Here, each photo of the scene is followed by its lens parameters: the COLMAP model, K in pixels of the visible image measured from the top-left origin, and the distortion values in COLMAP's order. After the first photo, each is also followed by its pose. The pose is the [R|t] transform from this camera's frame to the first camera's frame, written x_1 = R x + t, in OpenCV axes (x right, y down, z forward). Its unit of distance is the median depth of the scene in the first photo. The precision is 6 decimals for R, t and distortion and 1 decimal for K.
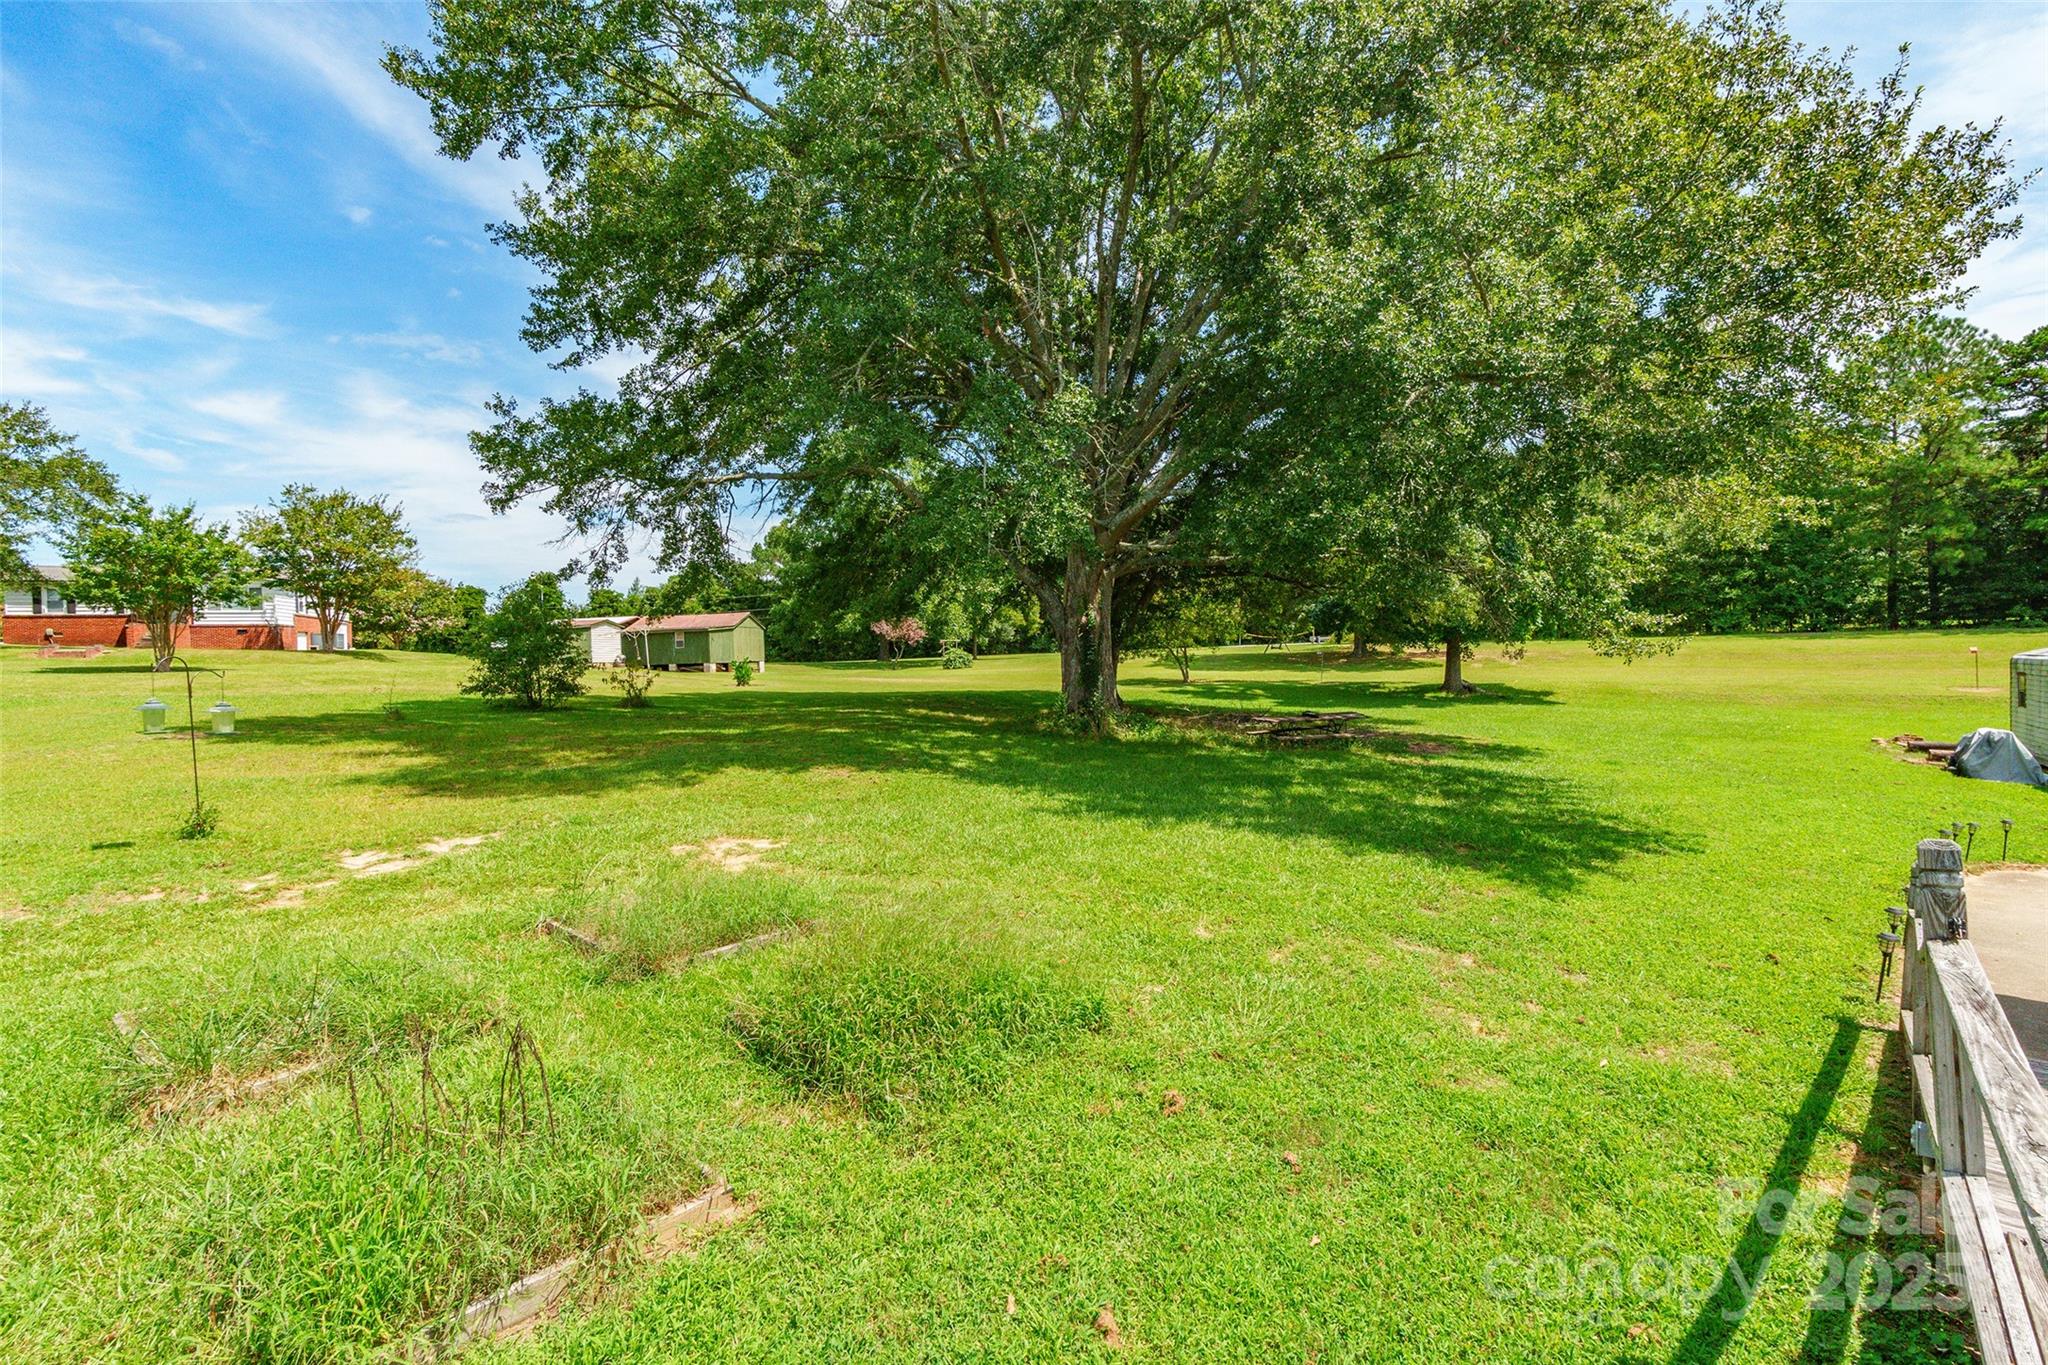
lens RADIAL K [[958.9, 0, 1020.5], [0, 958.9, 644.5], [0, 0, 1]] dist [-0.021259, -0.000410]
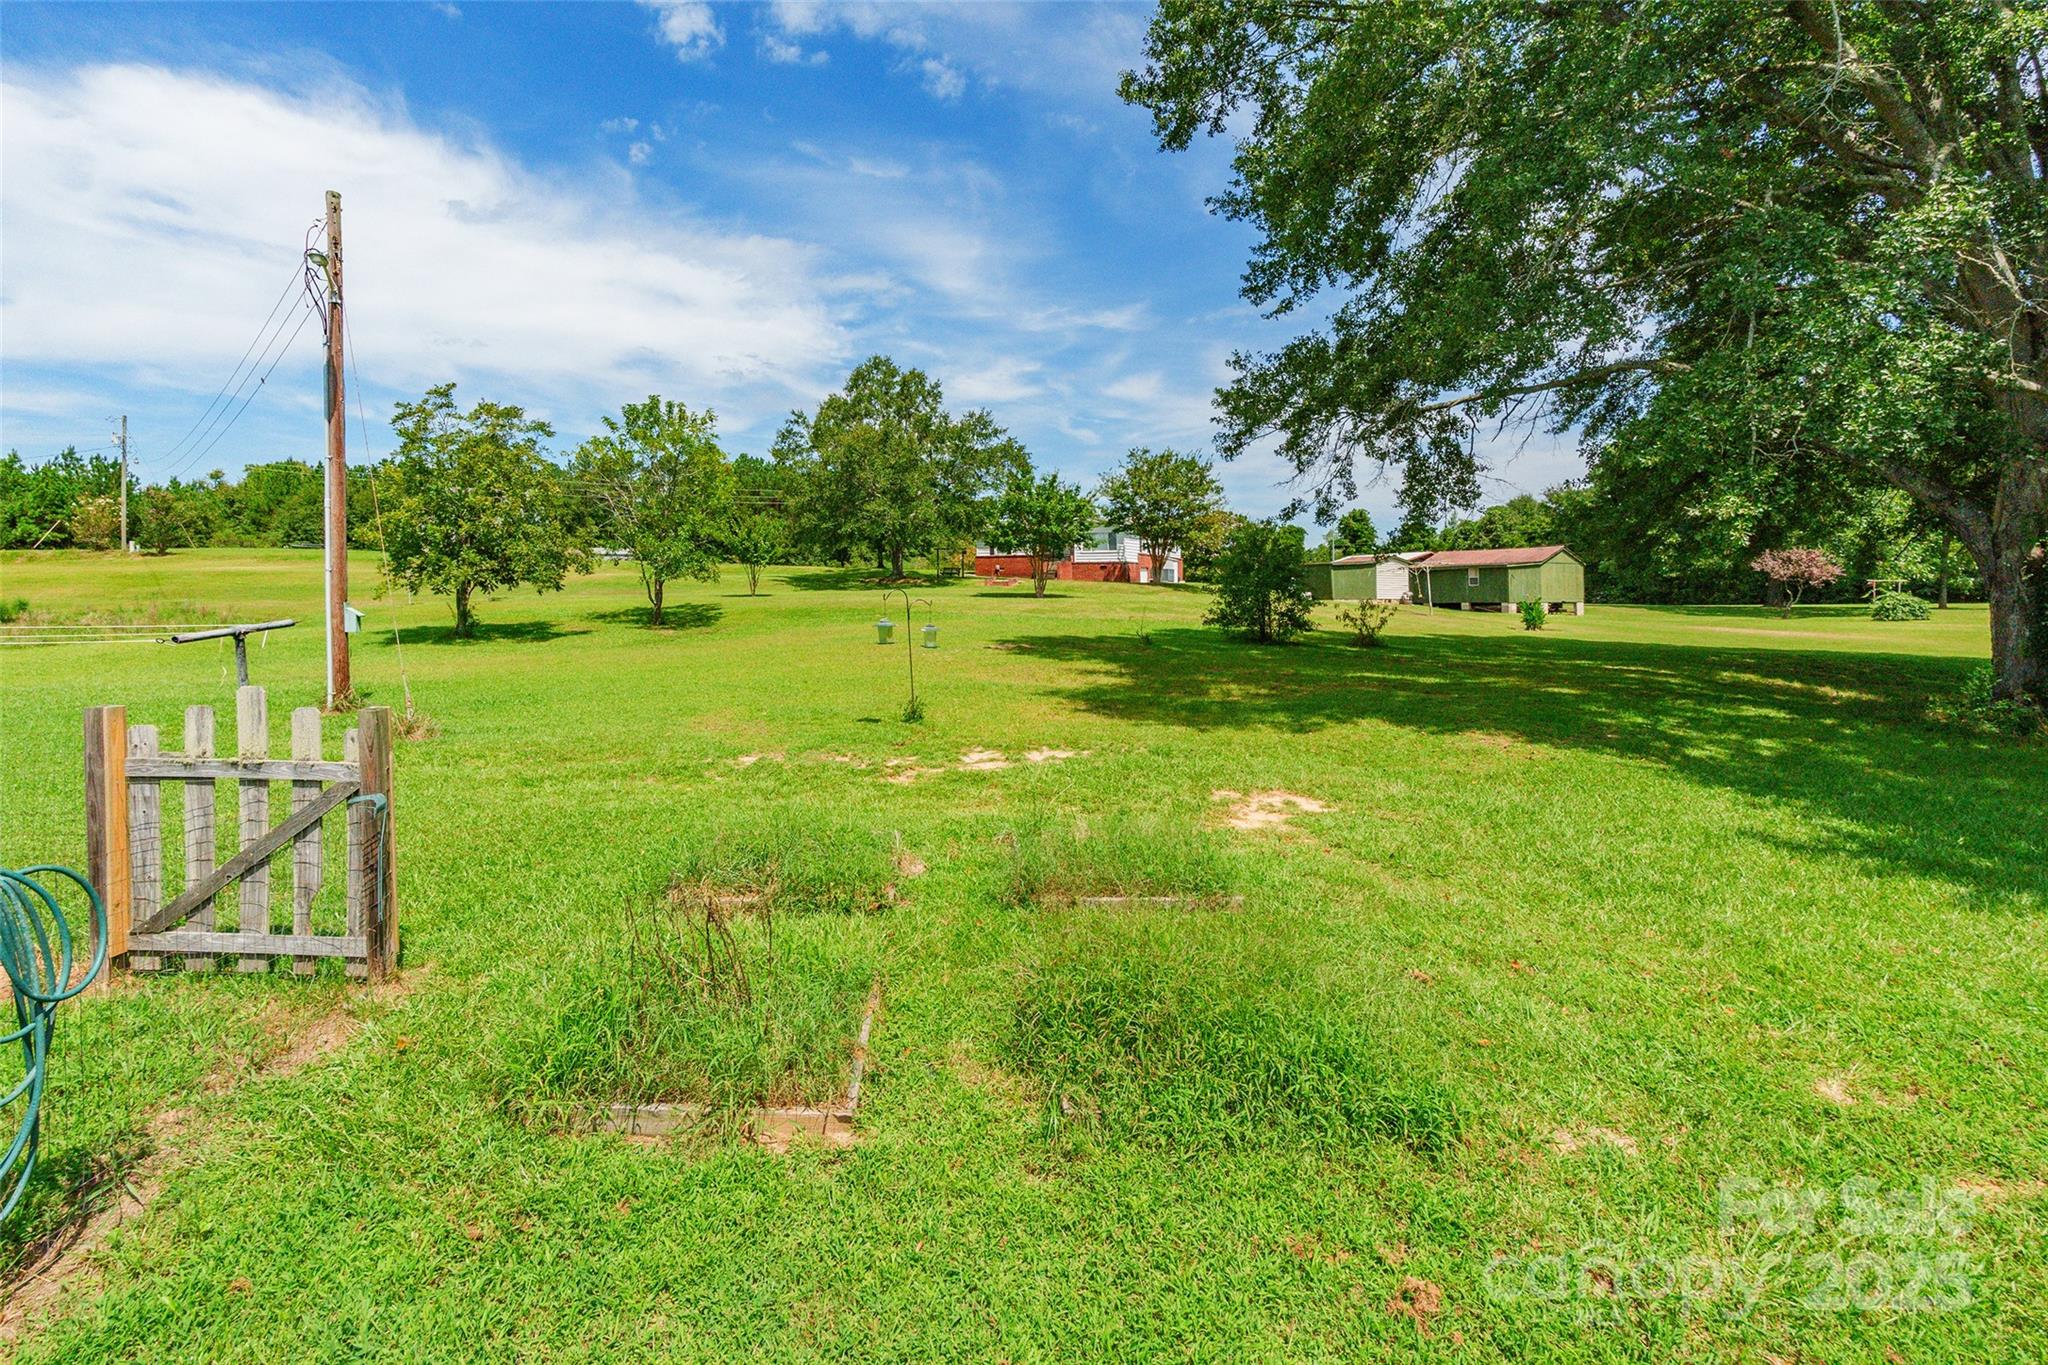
lens RADIAL K [[983.0, 0, 1023.3], [0, 983.0, 587.6], [0, 0, 1]] dist [-0.000538, -0.000212]
pose [[0.626954, 0.018283, -0.778842, 0.142091], [-0.010122, 0.999831, 0.015323, -0.005813], [0.778991, -0.001724, 0.627033, 0.085228]]
